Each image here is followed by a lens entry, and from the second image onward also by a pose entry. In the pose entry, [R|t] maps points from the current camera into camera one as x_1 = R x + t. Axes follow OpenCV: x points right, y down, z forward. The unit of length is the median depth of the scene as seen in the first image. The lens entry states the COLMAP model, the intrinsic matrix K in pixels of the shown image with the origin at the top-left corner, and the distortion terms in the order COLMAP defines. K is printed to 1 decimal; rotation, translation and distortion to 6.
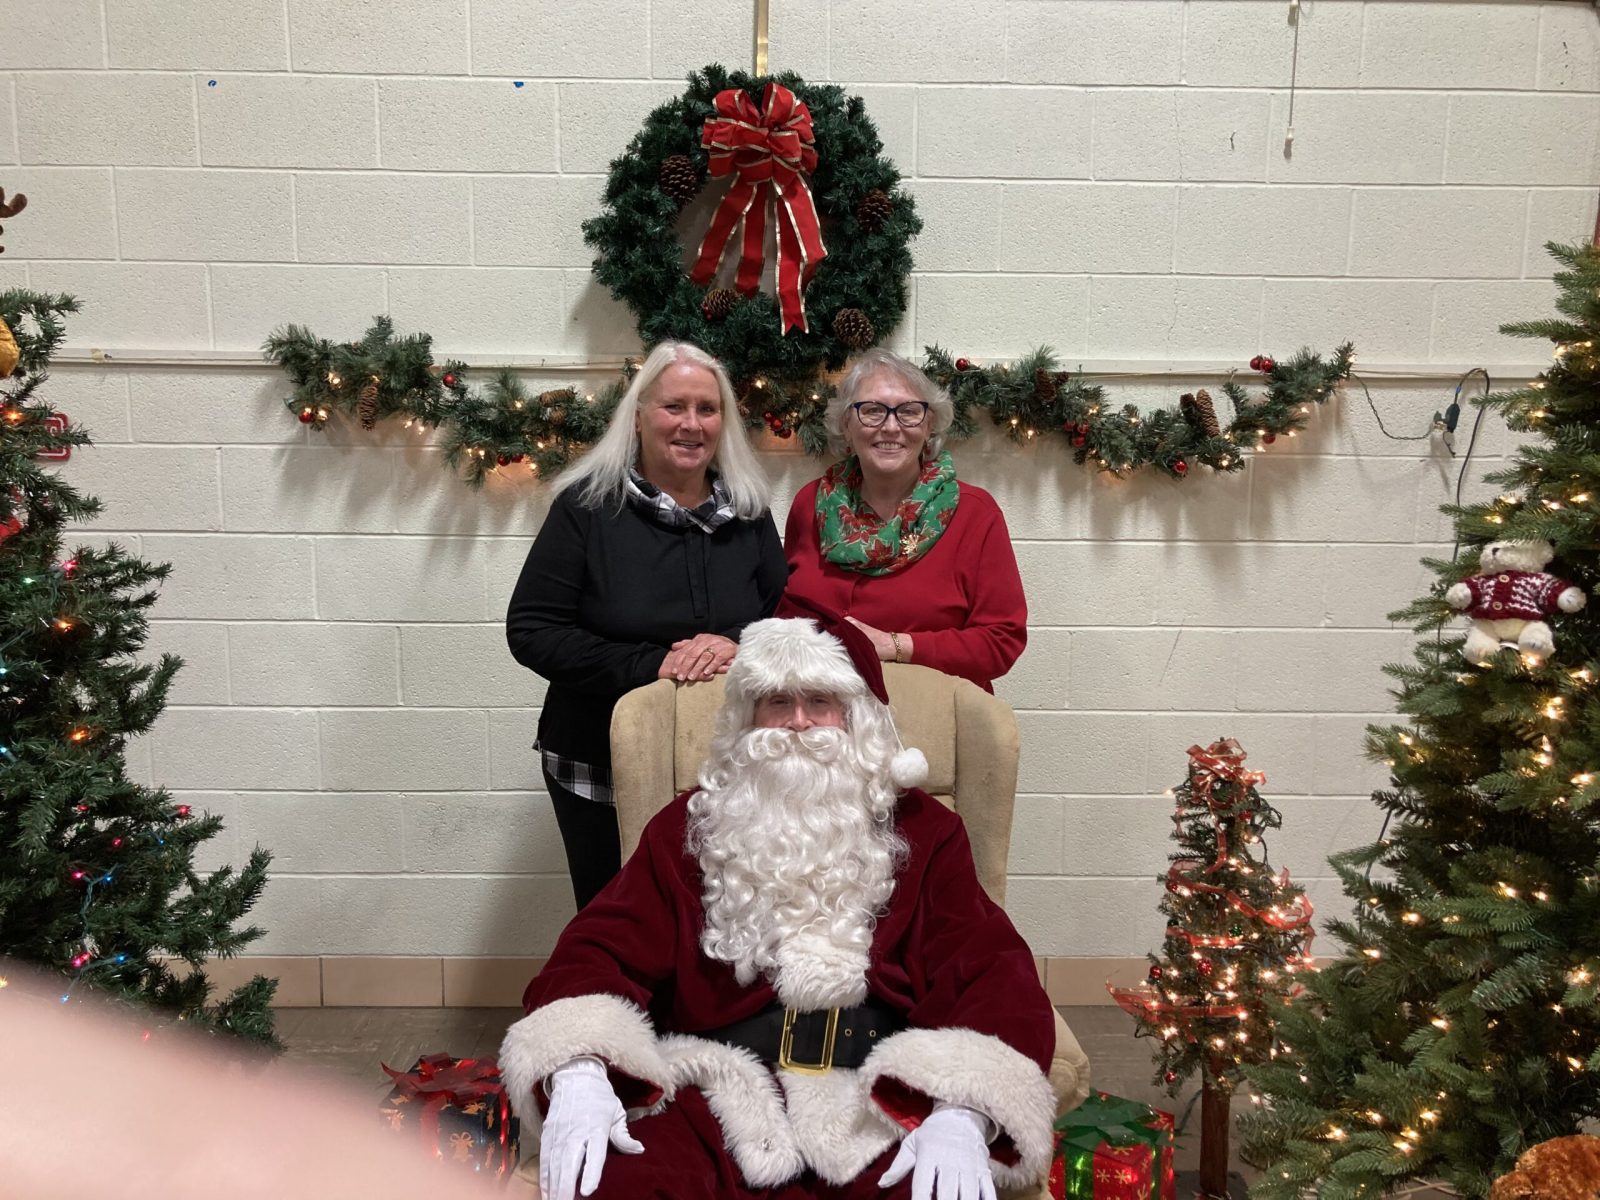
lens RADIAL K [[1310.1, 0, 797.6], [0, 1310.1, 588.1], [0, 0, 1]] dist [0.002335, 0.011547]
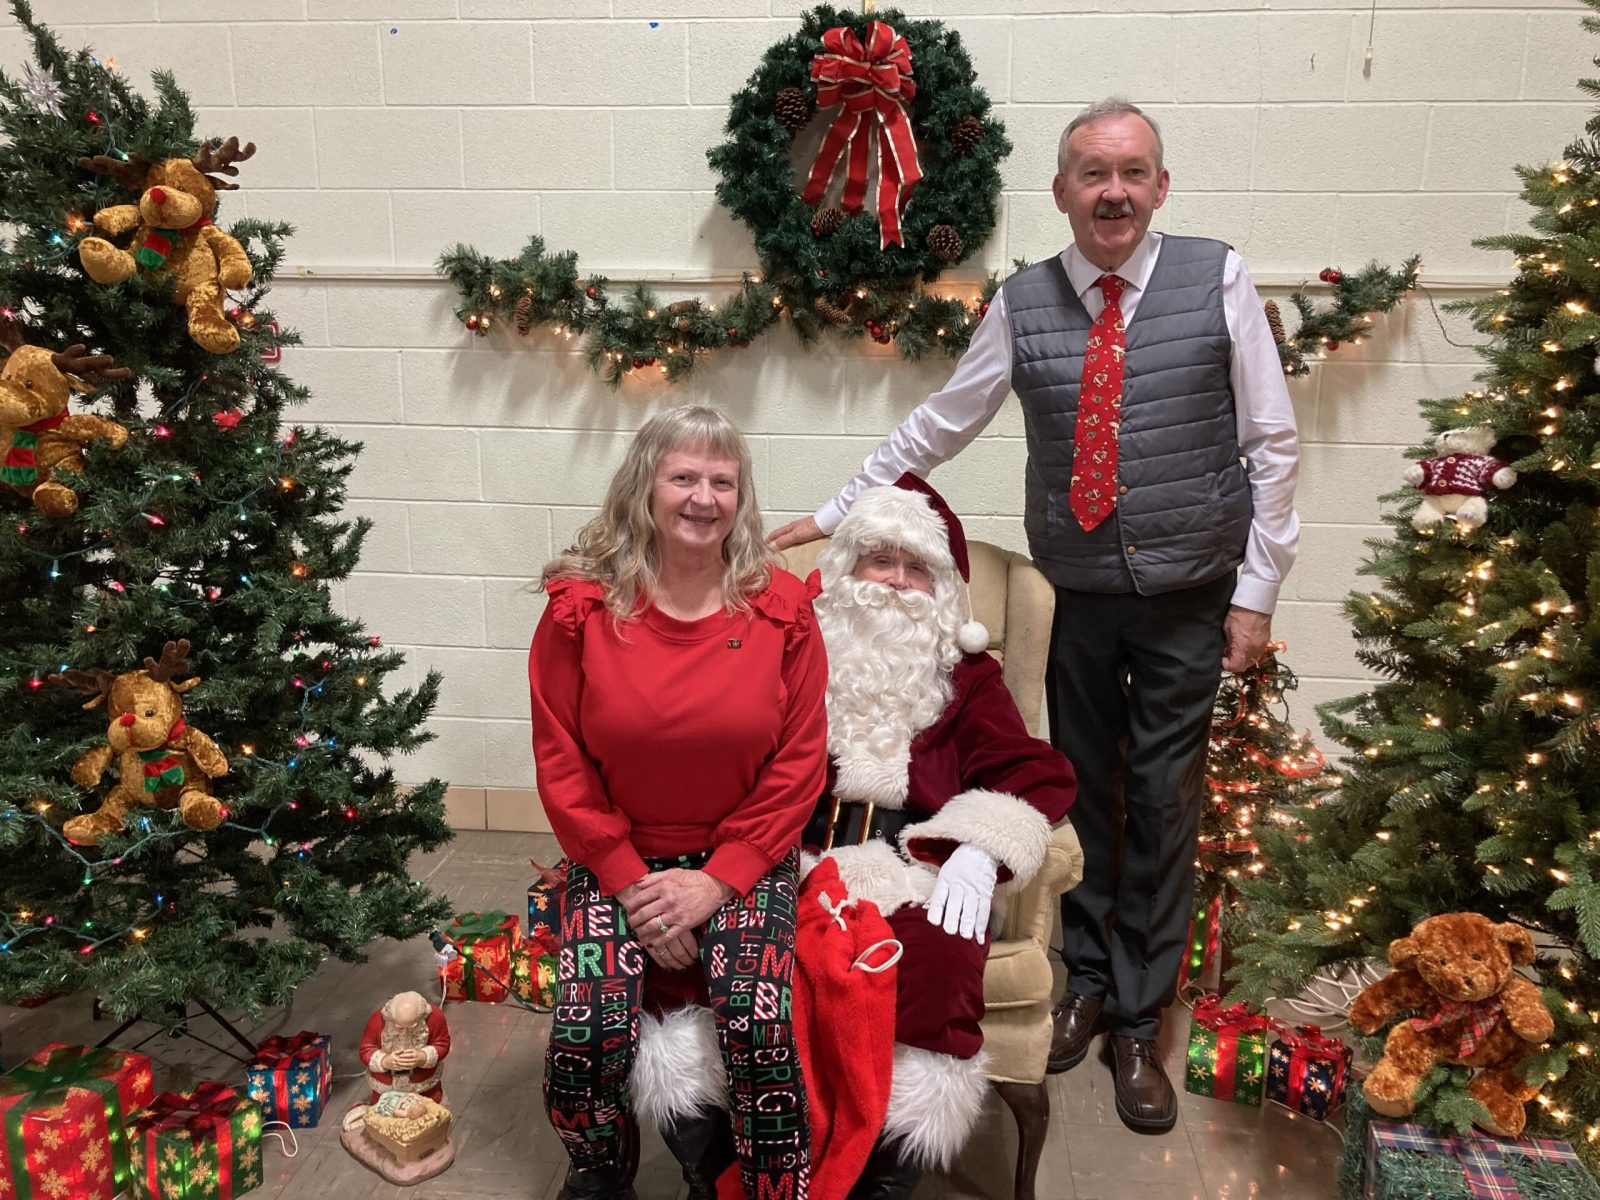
lens RADIAL K [[1310.1, 0, 805.5], [0, 1310.1, 605.6], [0, 0, 1]] dist [0.002335, 0.011547]
pose [[0.992977, 0.026074, -0.115401, 0.061106], [-0.017366, 0.996969, 0.075832, 0.025458], [0.117029, -0.073296, 0.990420, -0.138916]]
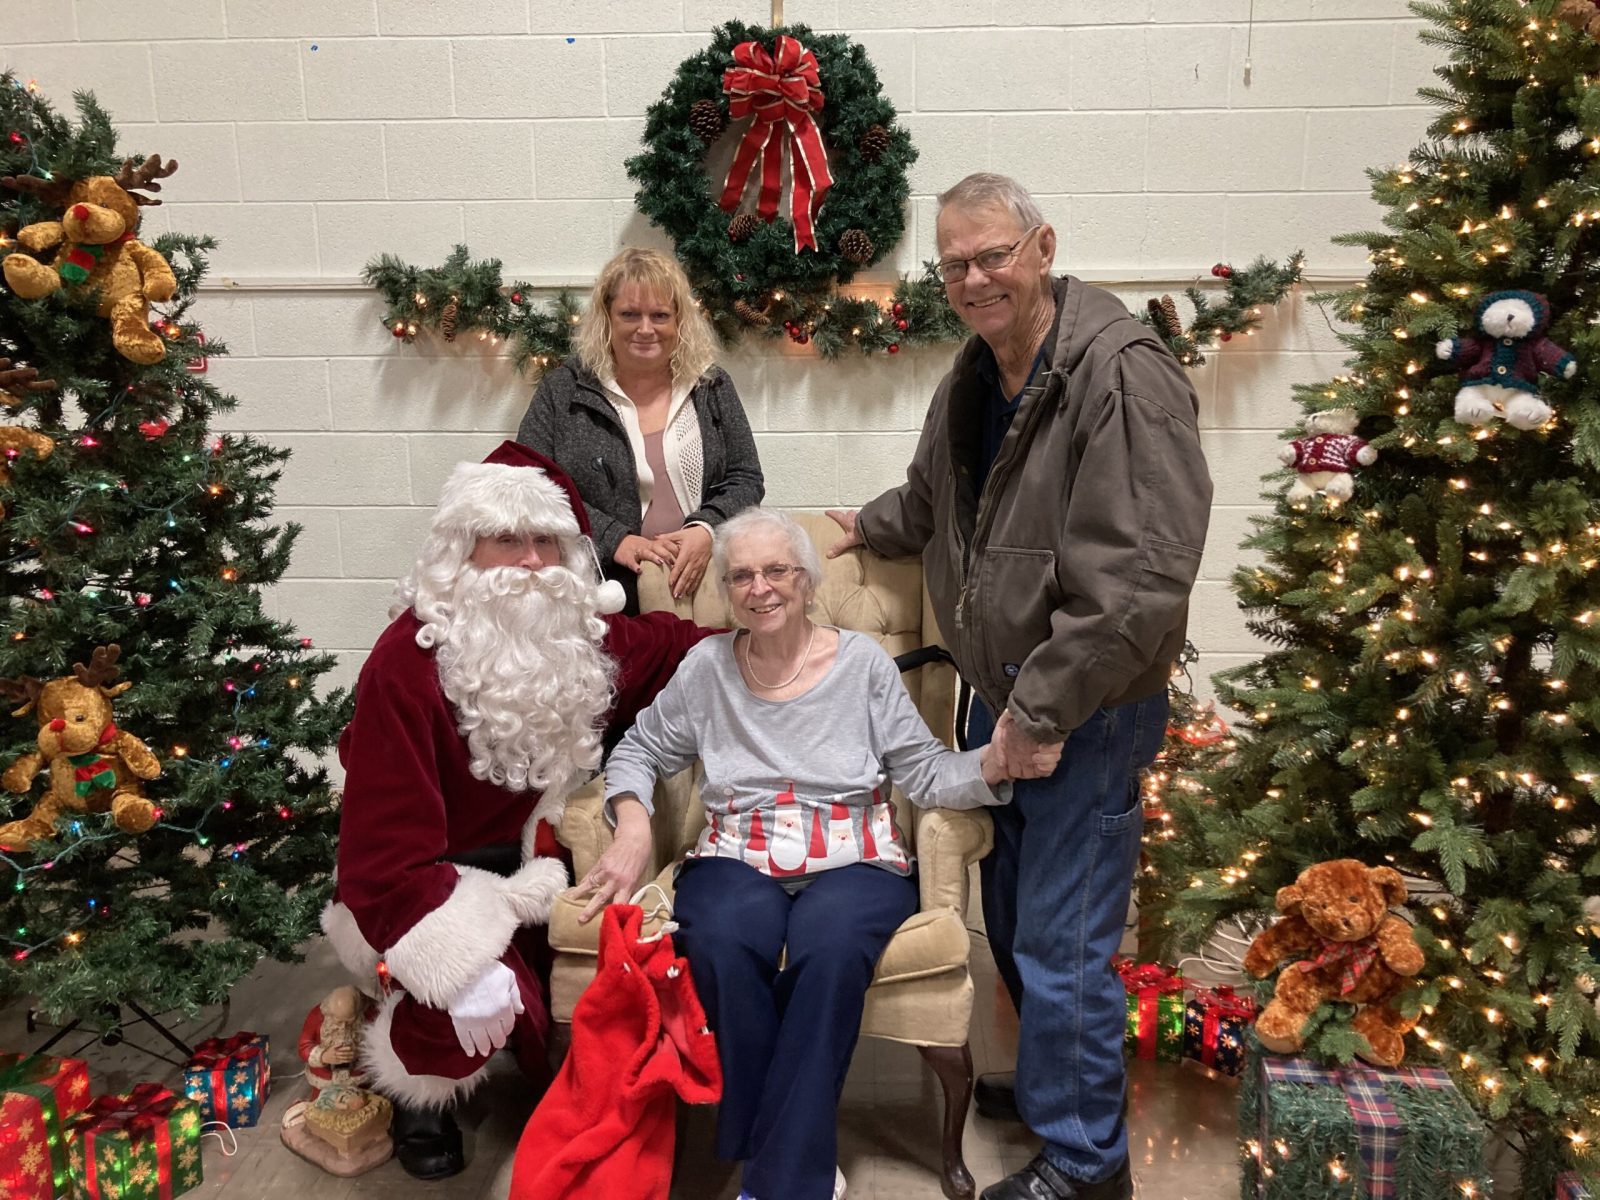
lens RADIAL K [[1310.1, 0, 817.7], [0, 1310.1, 571.9], [0, 0, 1]] dist [0.002335, 0.011547]
pose [[0.997937, -0.004940, -0.064009, 0.080272], [0.008135, 0.998729, 0.049742, 0.030978], [0.063682, -0.050160, 0.996709, -0.172595]]
